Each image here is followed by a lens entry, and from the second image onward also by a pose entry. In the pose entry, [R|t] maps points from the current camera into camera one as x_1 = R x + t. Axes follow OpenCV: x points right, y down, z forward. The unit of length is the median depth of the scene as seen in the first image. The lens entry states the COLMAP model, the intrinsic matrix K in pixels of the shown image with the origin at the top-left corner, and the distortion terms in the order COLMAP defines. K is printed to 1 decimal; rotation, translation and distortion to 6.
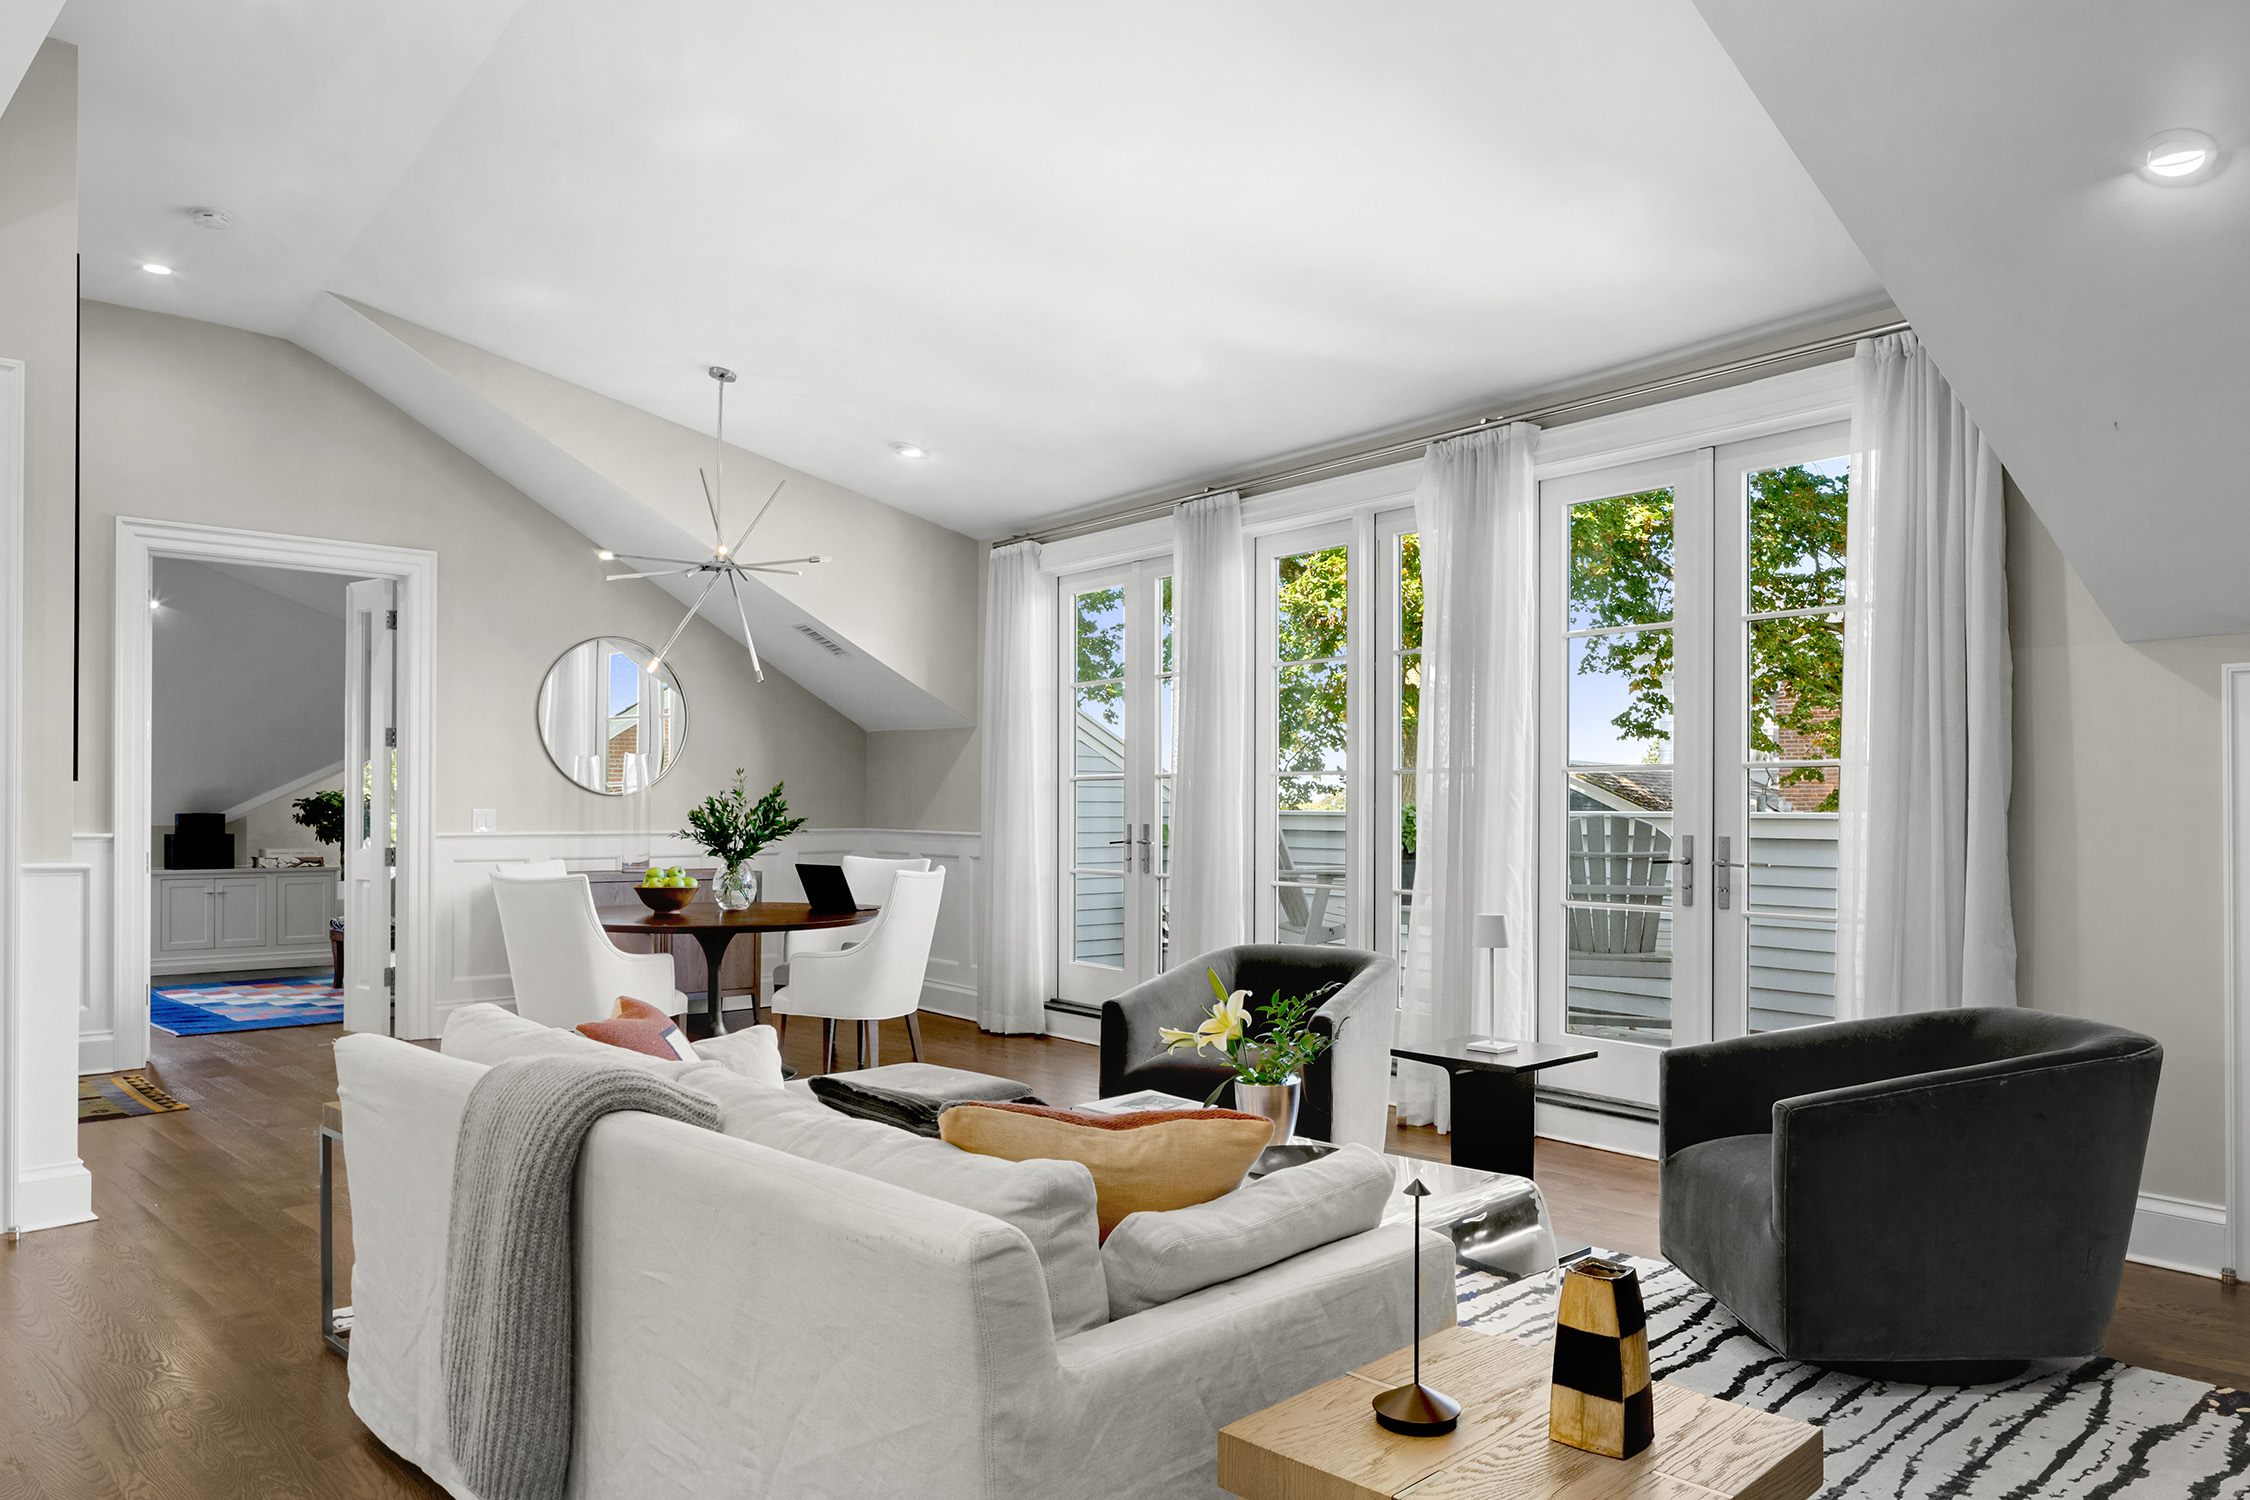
lens RADIAL K [[1531.0, 0, 1125.1], [0, 1531.0, 767.5], [0, 0, 1]] dist [-0.004700, -0.001488]
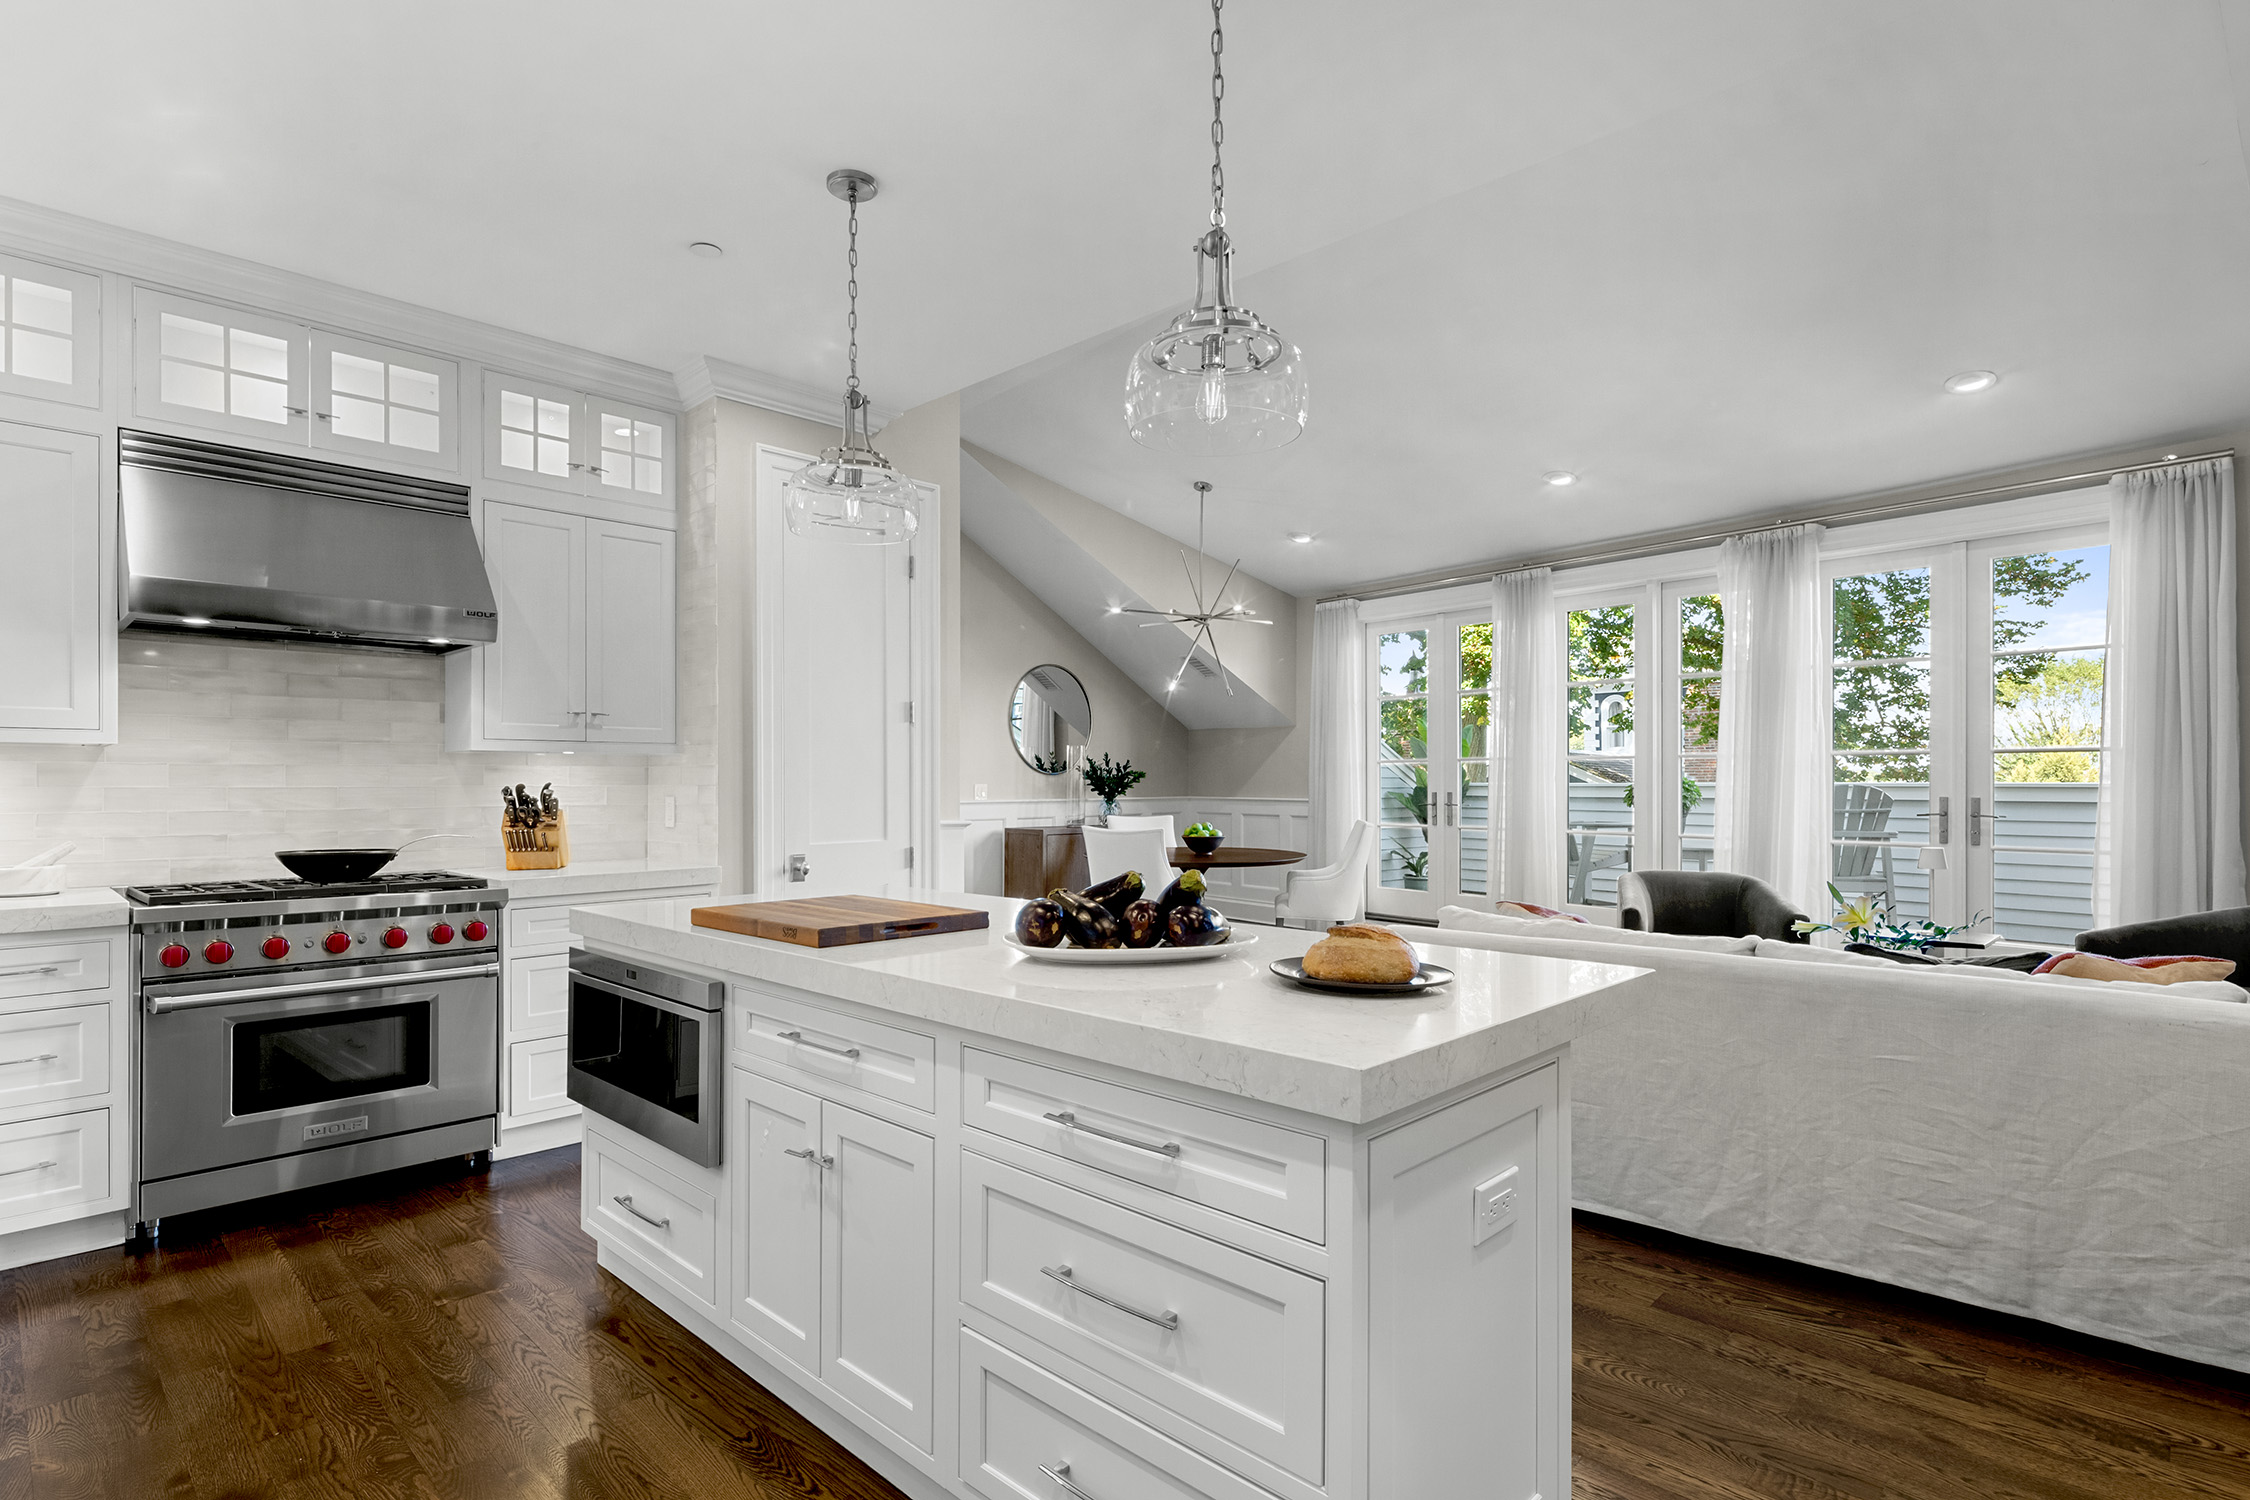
lens RADIAL K [[1105.9, 0, 1128.5], [0, 1105.9, 765.5], [0, 0, 1]] dist [0.000758, 0.000362]
pose [[0.999577, -0.004580, 0.028707, -0.339265], [0.004251, 0.999925, 0.011500, -0.002040], [-0.028757, -0.011373, 0.999522, -0.055261]]
